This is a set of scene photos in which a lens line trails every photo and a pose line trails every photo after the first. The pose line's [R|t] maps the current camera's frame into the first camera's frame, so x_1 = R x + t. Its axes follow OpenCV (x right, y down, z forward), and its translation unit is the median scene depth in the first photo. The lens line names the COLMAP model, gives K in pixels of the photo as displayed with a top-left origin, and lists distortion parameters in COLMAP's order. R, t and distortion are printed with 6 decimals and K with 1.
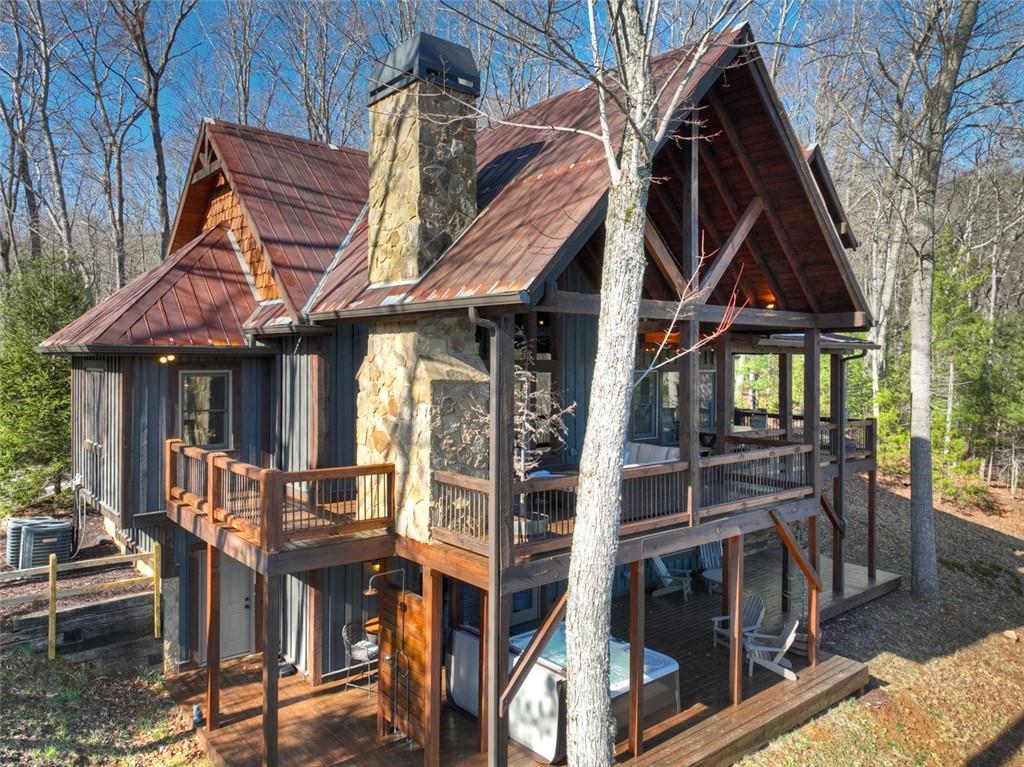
lens RADIAL K [[724.8, 0, 510.3], [0, 724.8, 363.0], [0, 0, 1]] dist [0.005969, 0.002208]
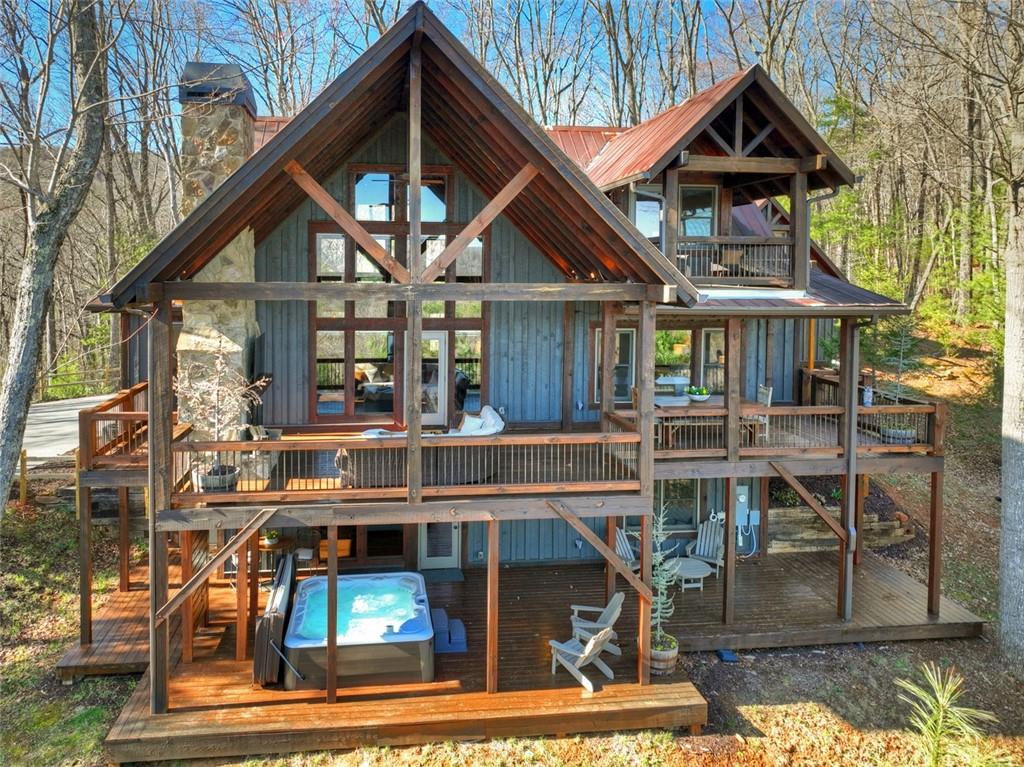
lens RADIAL K [[765.6, 0, 511.5], [0, 765.6, 292.4], [0, 0, 1]] dist [0.003667, -0.002837]
pose [[0.846897, 0.021074, -0.531339, 0.857423], [-0.004716, 0.999473, 0.032126, -0.095857], [0.531736, -0.024701, 0.846550, 0.161512]]
